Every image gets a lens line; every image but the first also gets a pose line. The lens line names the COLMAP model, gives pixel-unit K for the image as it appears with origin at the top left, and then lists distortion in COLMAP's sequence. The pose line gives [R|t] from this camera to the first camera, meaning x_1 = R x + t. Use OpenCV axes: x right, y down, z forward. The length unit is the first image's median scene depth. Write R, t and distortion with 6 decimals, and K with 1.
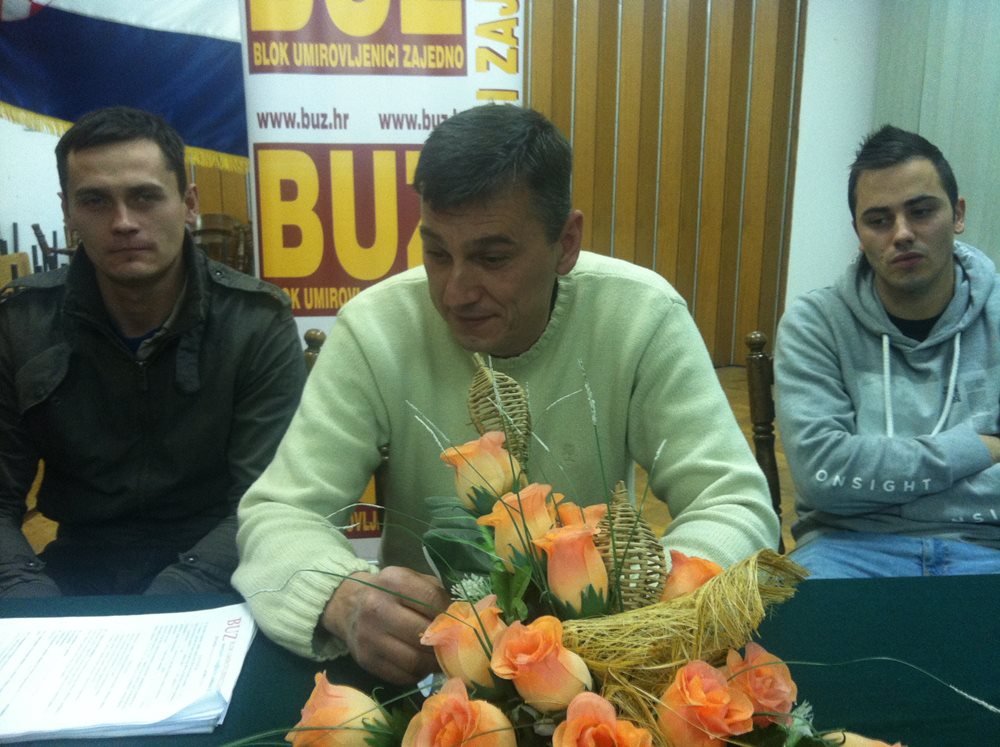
lens RADIAL K [[957.5, 0, 491.4], [0, 957.5, 375.5], [0, 0, 1]] dist [0.014307, 0.000000]
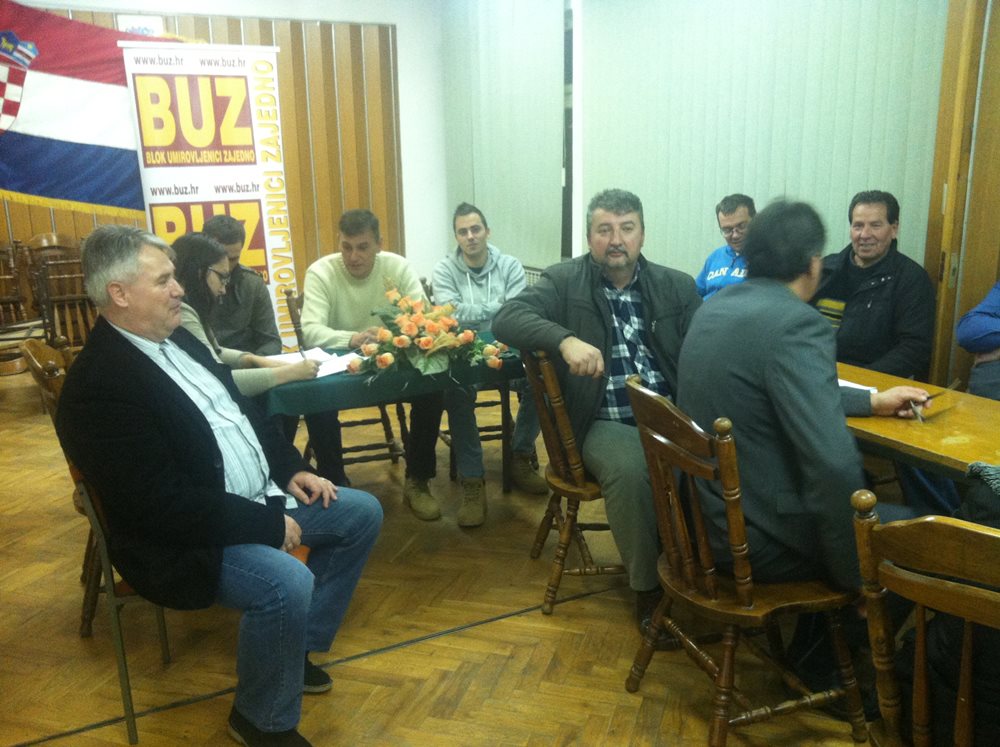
lens RADIAL K [[957.5, 0, 494.5], [0, 957.5, 374.0], [0, 0, 1]] dist [0.014307, 0.000000]
pose [[0.907451, -0.118780, 0.403019, -0.437866], [0.120622, 0.992478, 0.020912, 0.138850], [-0.402471, 0.029636, 0.914953, -1.024535]]
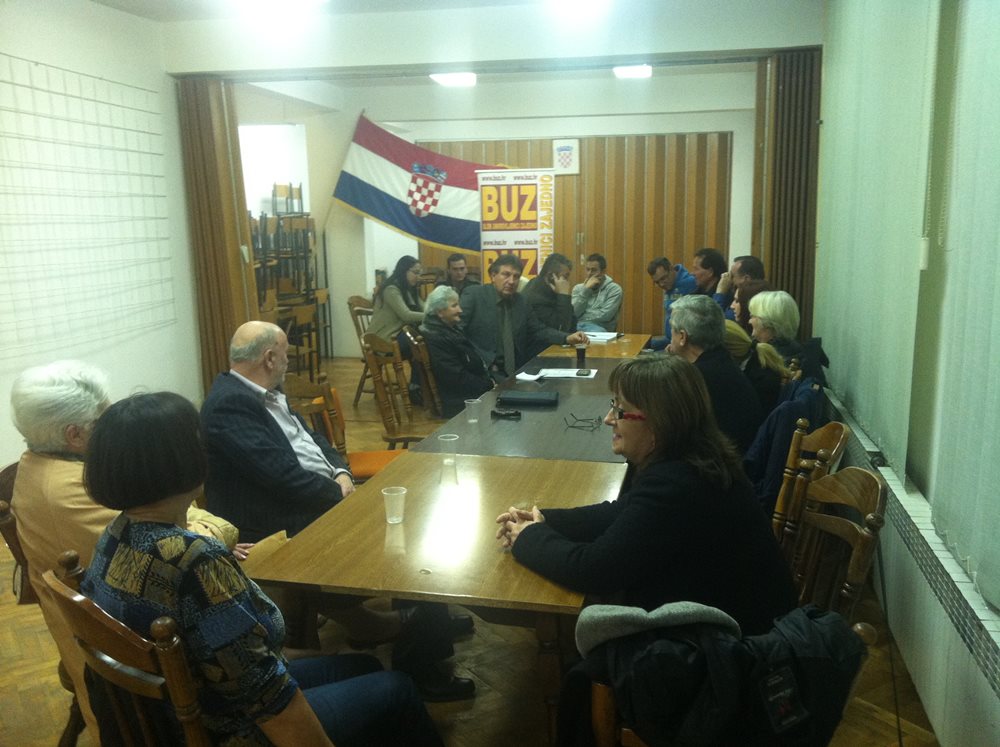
lens RADIAL K [[957.5, 0, 498.1], [0, 957.5, 378.7], [0, 0, 1]] dist [0.014307, 0.000000]
pose [[0.967415, 0.015104, -0.252745, 0.788612], [-0.030586, 0.997880, -0.057439, 0.491582], [0.251342, 0.063298, 0.965826, -2.646410]]
